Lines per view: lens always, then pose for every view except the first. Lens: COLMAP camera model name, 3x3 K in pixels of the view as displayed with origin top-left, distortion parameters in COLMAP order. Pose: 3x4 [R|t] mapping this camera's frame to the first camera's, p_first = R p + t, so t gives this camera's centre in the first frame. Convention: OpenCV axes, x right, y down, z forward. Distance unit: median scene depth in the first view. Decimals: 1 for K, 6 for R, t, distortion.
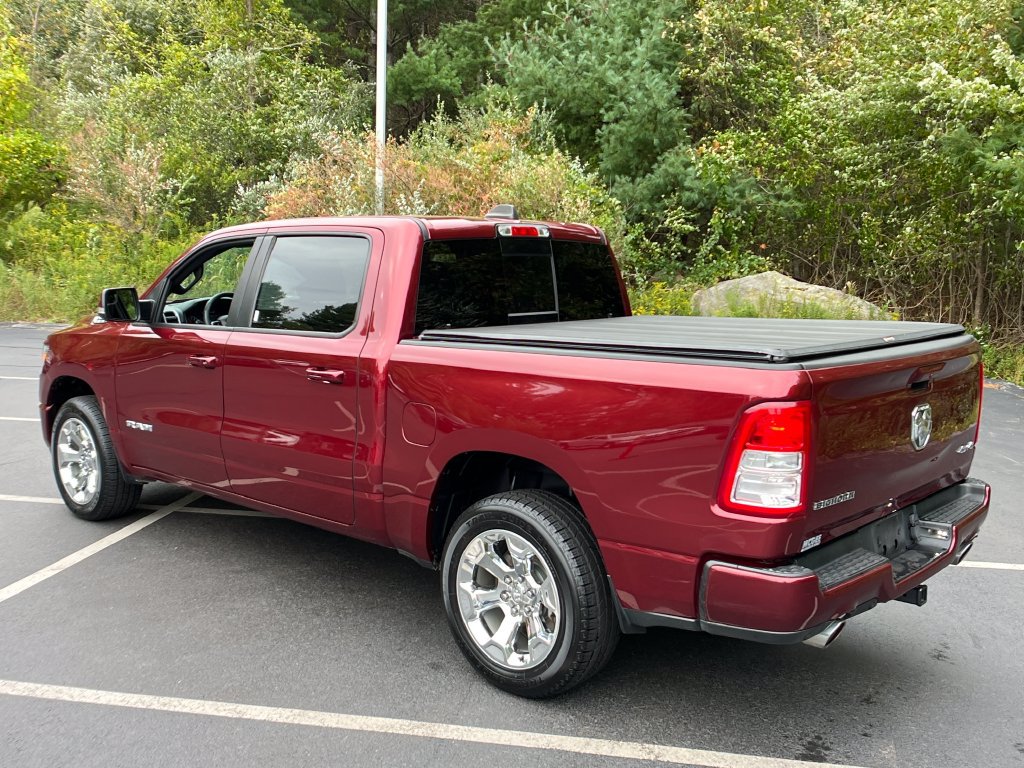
lens RADIAL K [[988.4, 0, 512.0], [0, 988.4, 384.0], [0, 0, 1]] dist [0.041584, -0.105840]
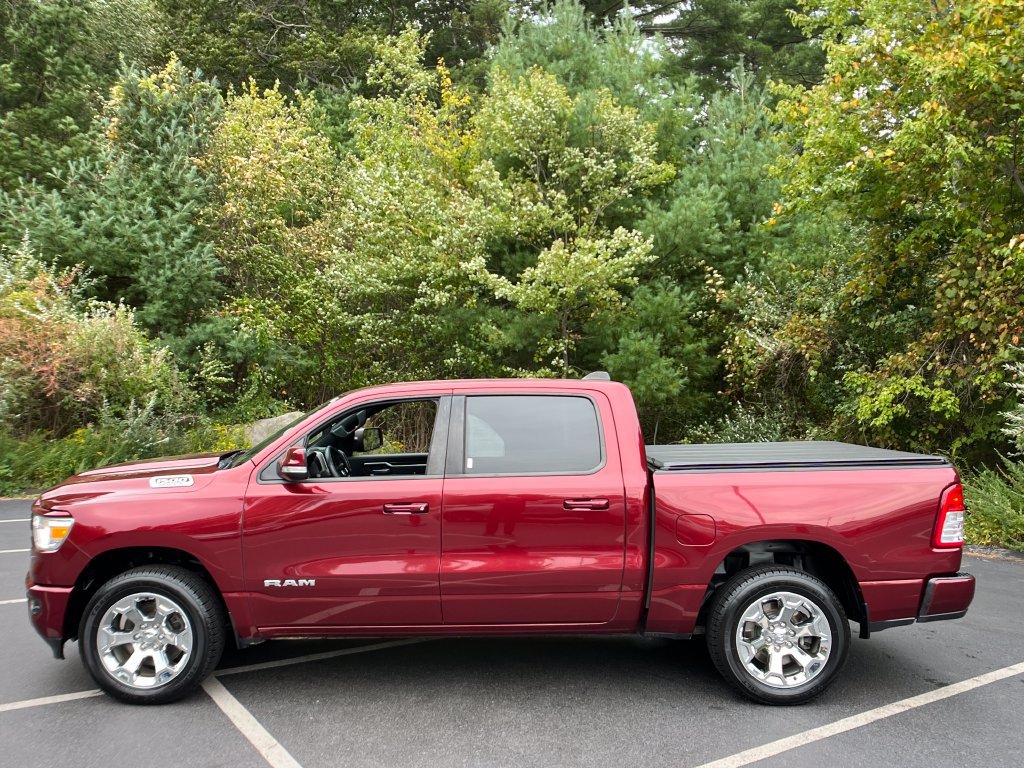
lens RADIAL K [[822.4, 0, 510.2], [0, 822.4, 382.6], [0, 0, 1]] dist [0.008118, -0.049411]
pose [[0.750138, -0.002381, 0.661277, -0.994894], [0.097708, 0.989417, -0.107275, -0.063043], [-0.654023, 0.145083, 0.742431, 0.267176]]
